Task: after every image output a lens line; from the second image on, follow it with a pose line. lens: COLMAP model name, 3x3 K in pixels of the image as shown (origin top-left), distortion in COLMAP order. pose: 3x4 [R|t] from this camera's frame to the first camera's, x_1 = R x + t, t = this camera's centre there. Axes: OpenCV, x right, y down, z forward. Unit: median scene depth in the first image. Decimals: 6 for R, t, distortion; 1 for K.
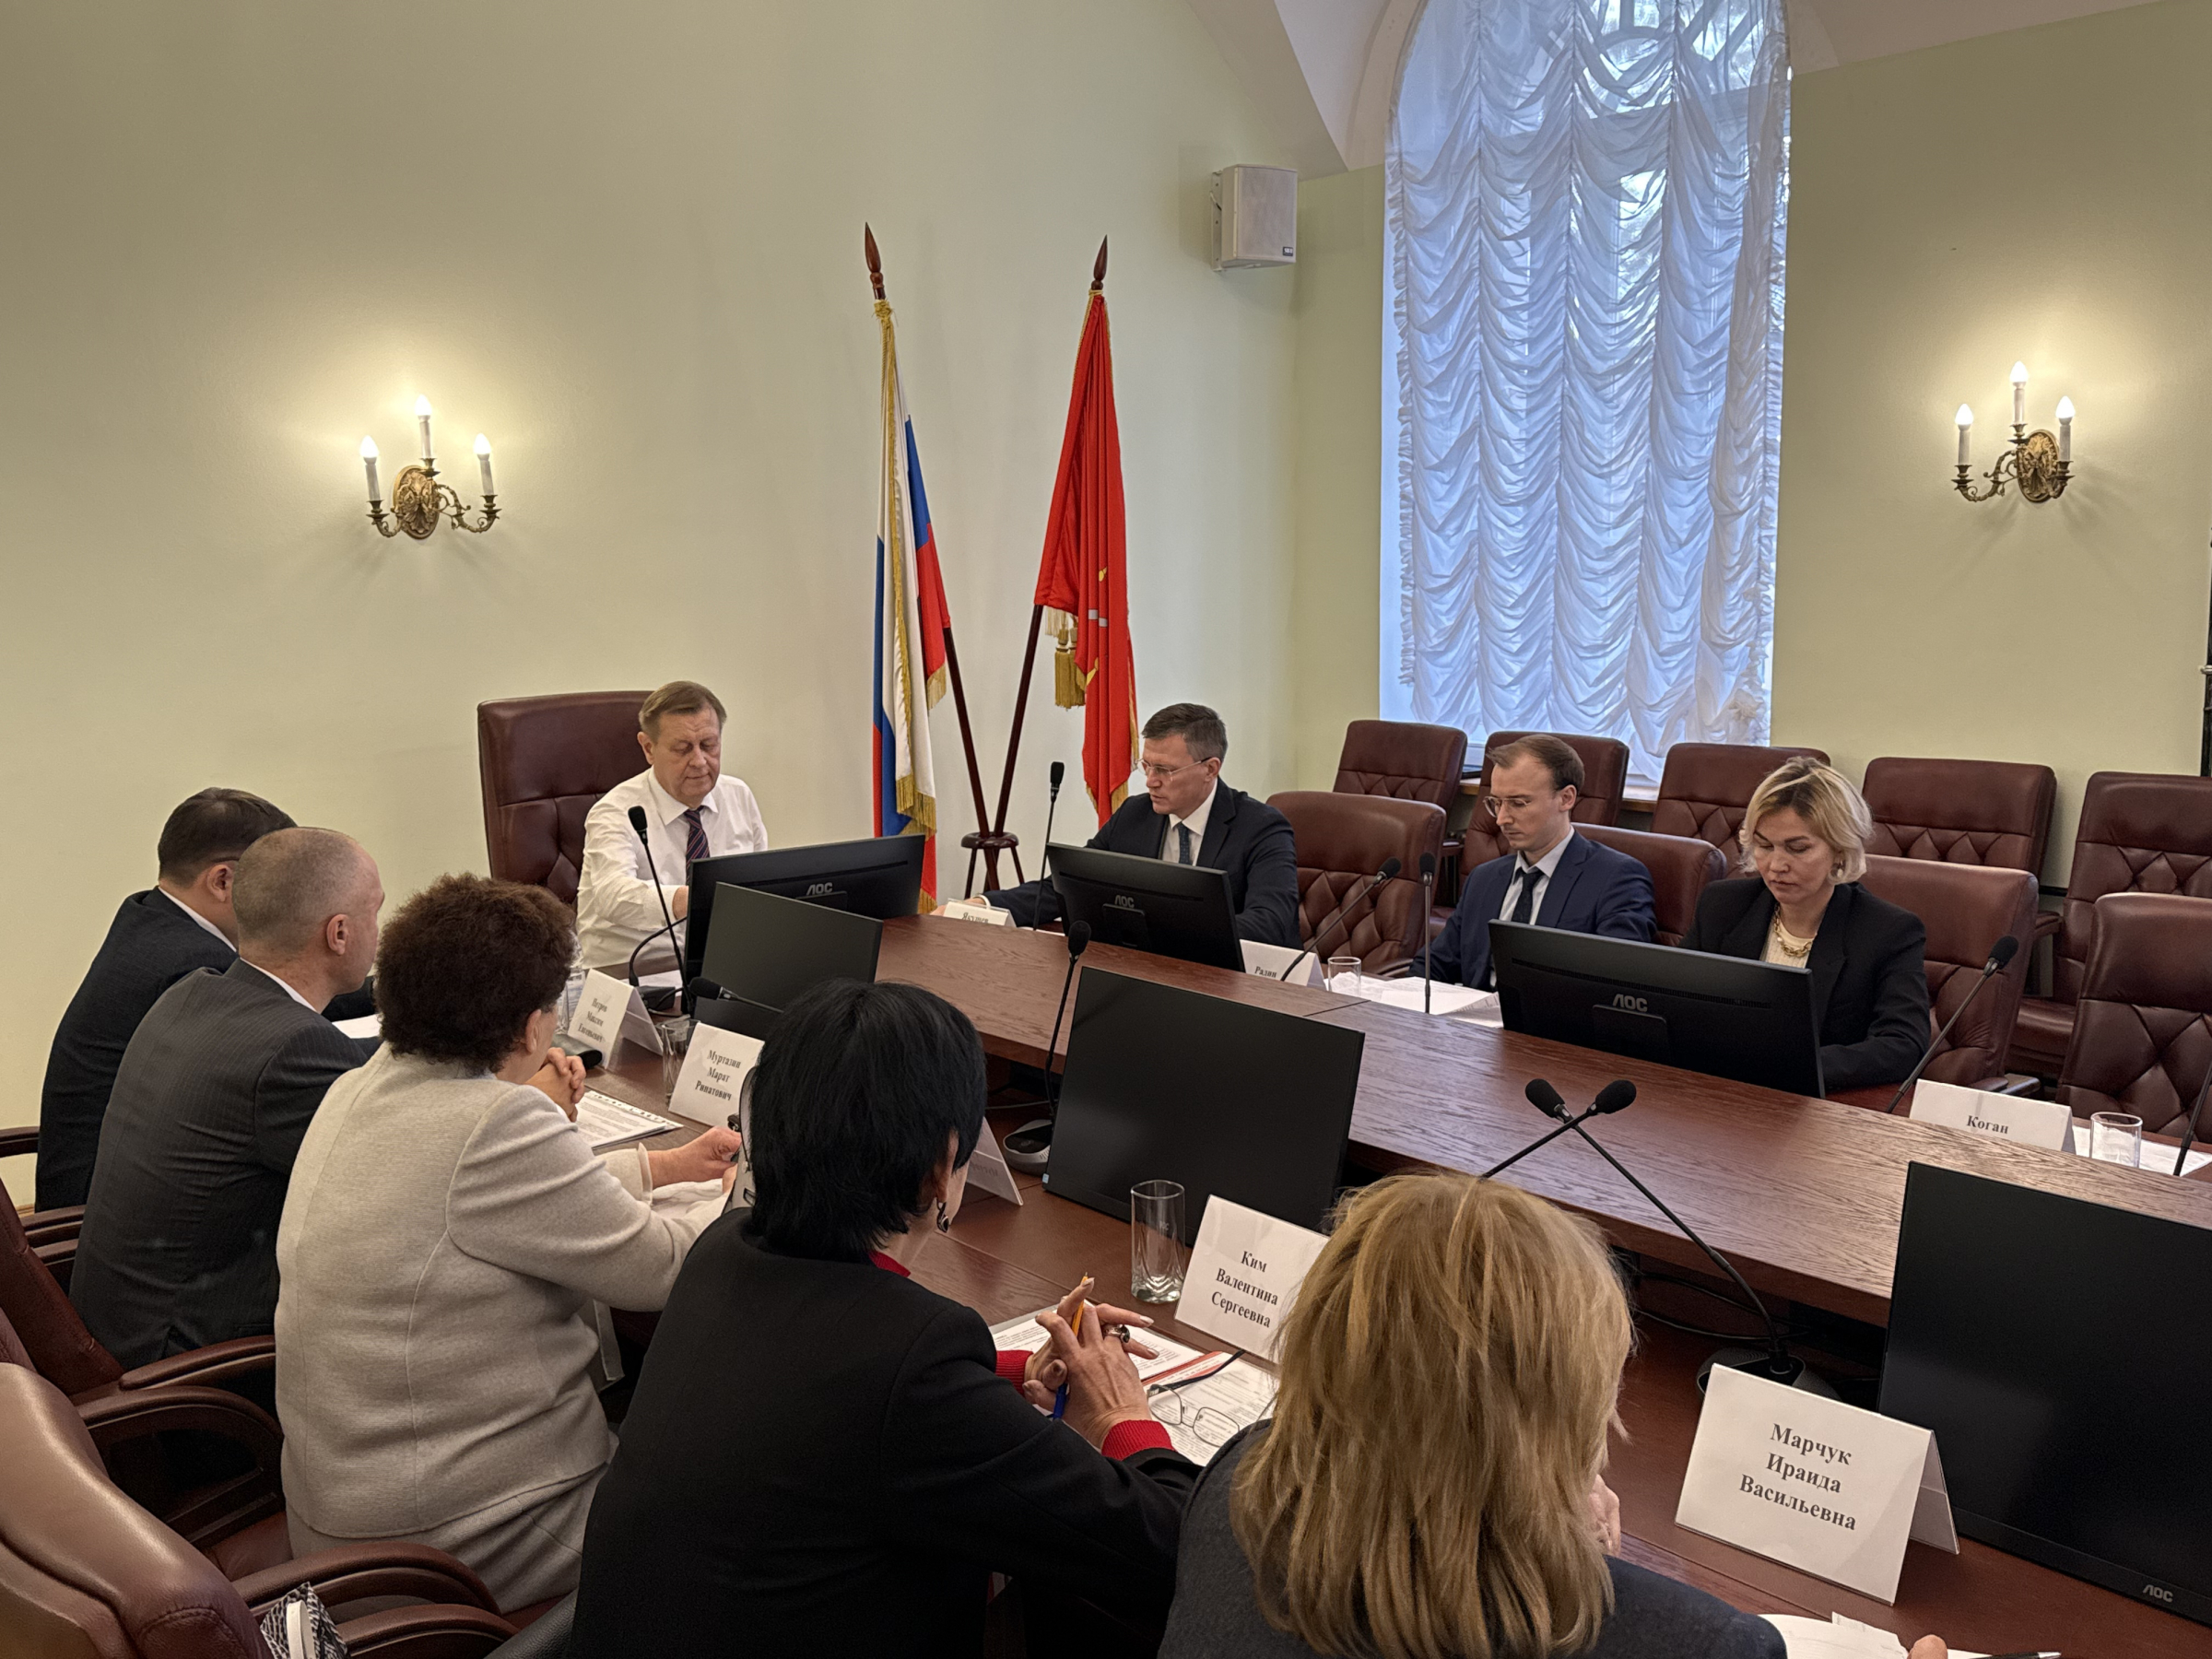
lens RADIAL K [[1996.3, 0, 1106.0], [0, 1996.3, 829.5], [0, 0, 1]] dist [0.235382, -0.003156]
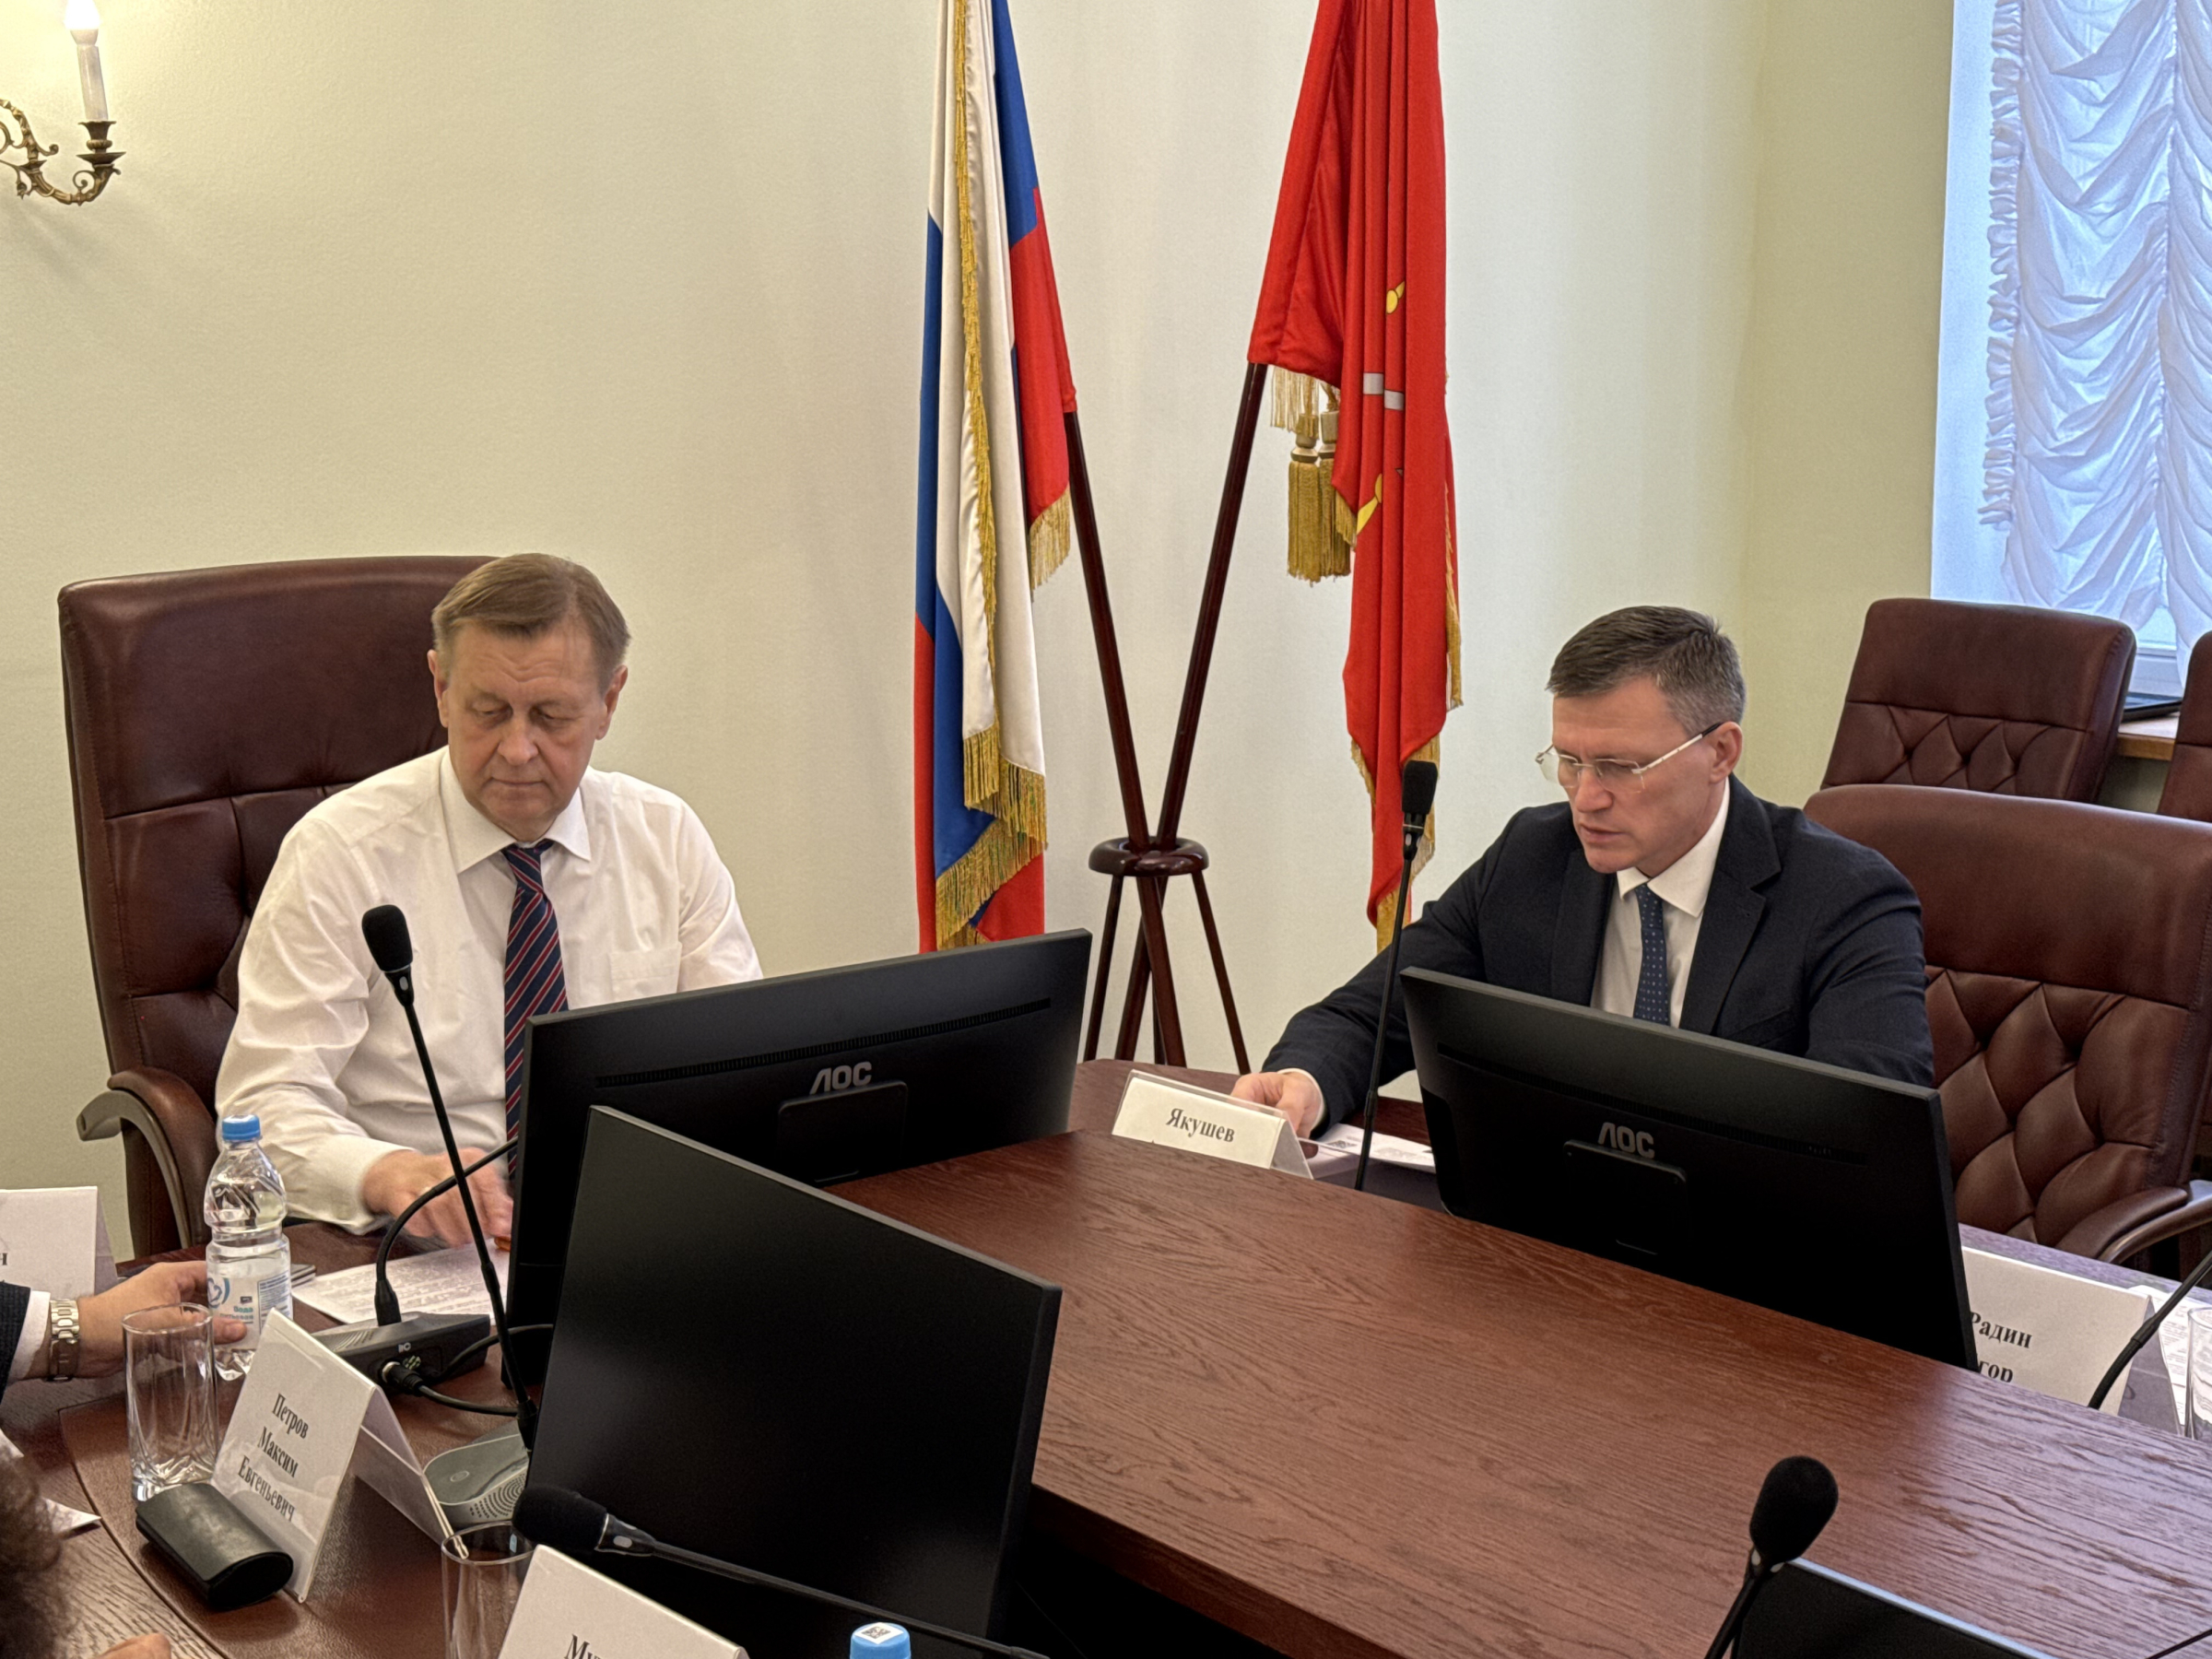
lens RADIAL K [[3423.2, 0, 1165.4], [0, 3423.2, 877.9], [0, 0, 1]] dist [0.195443, 0.080001]
pose [[0.999701, 0.006757, -0.023506, -0.037962], [-0.005818, 0.999191, 0.039792, -0.024112], [0.023756, -0.039643, 0.998931, 0.192430]]
